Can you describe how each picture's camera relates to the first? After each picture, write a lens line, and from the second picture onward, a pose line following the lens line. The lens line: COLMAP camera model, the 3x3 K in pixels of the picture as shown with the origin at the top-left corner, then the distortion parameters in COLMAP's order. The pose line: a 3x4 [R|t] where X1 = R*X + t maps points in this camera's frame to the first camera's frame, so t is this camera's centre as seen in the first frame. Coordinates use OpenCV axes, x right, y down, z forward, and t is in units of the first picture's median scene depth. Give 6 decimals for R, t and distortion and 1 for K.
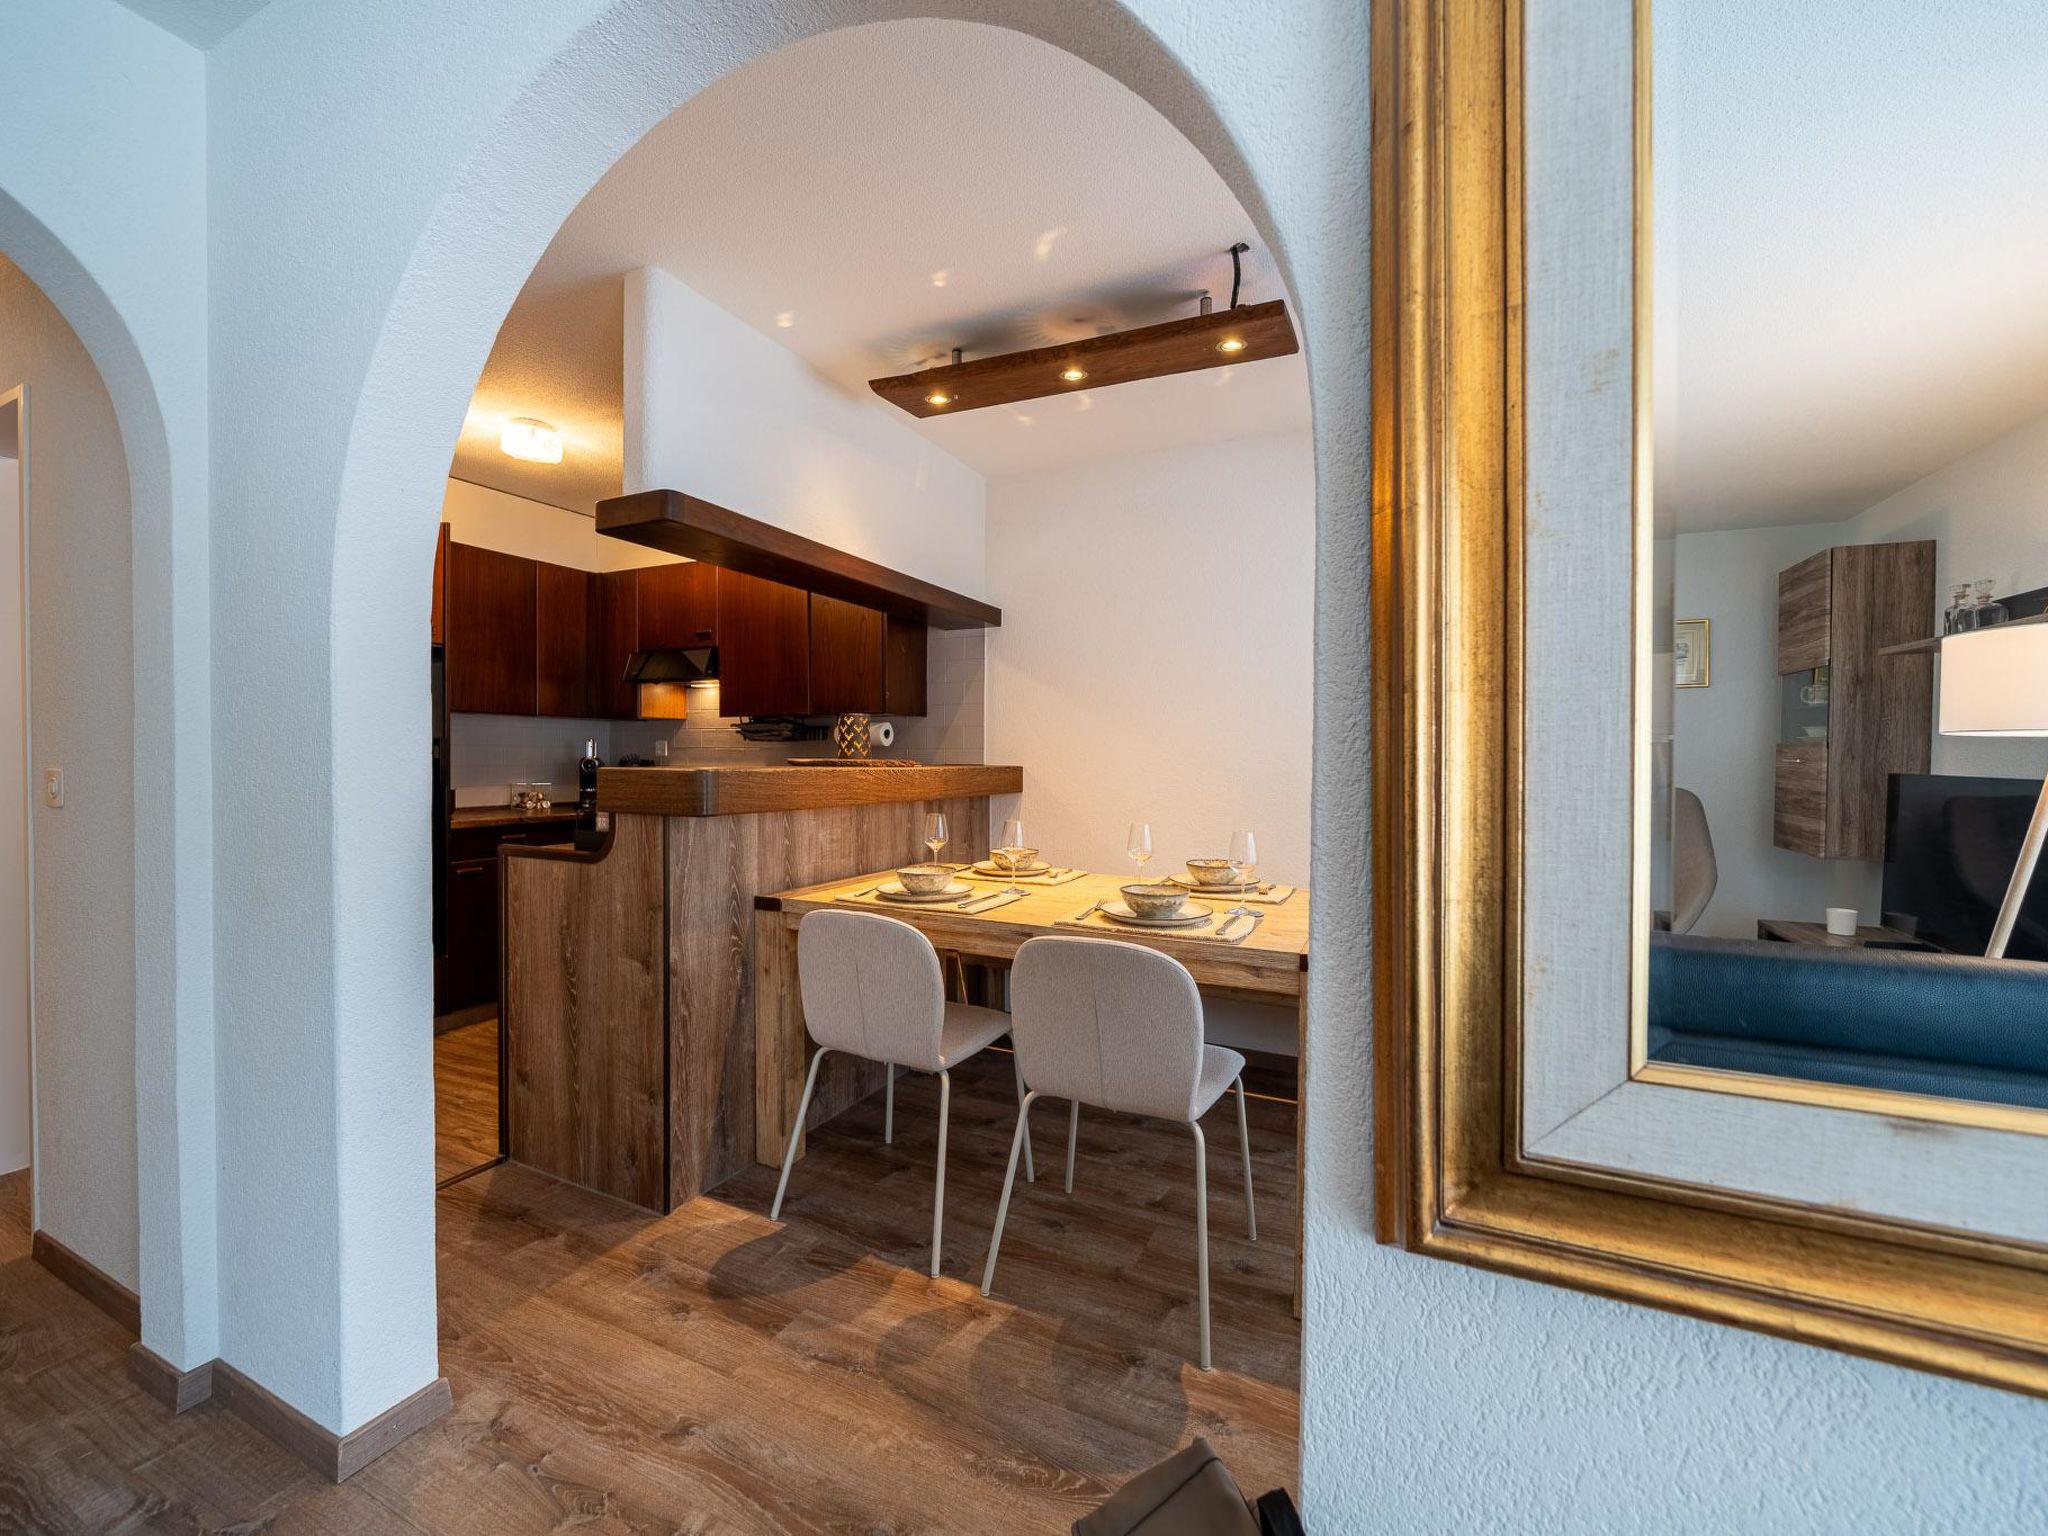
lens RADIAL K [[820.0, 0, 1024.0], [0, 820.0, 768.0], [0, 0, 1]] dist [-0.001633, -0.000247]
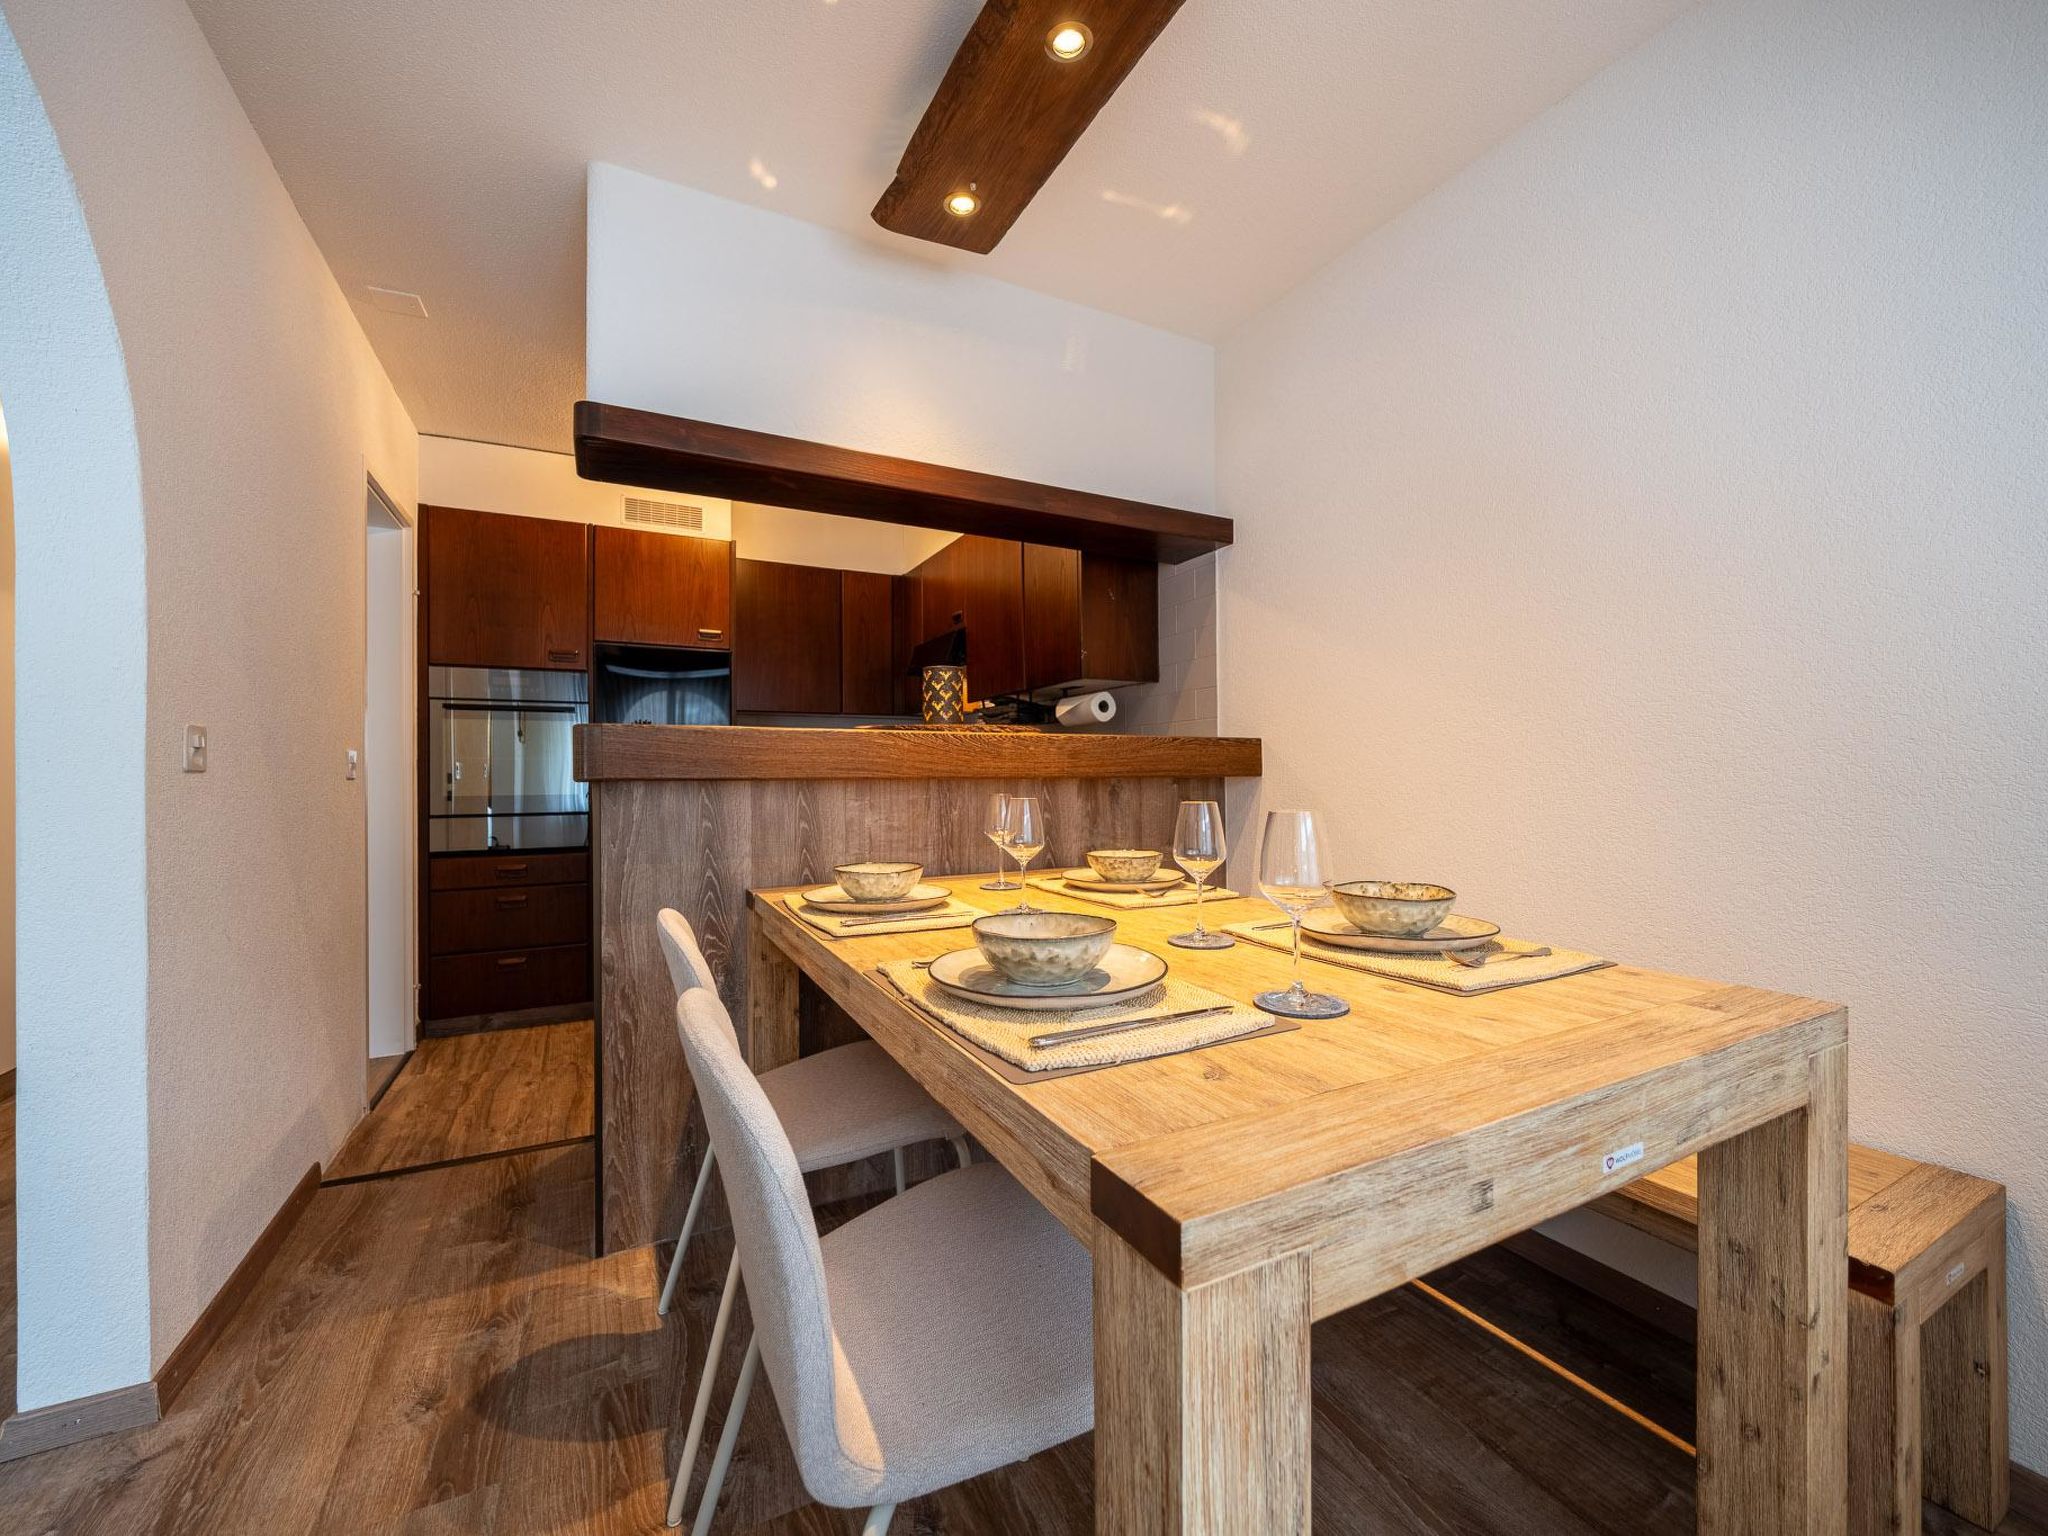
lens RADIAL K [[802.1, 0, 1021.9], [0, 802.1, 769.4], [0, 0, 1]] dist [-0.001605, -0.000254]
pose [[0.801045, -0.019833, -0.598275, 0.365056], [0.007727, 0.999710, -0.022794, 0.057623], [0.598554, 0.013636, 0.800967, 0.521002]]
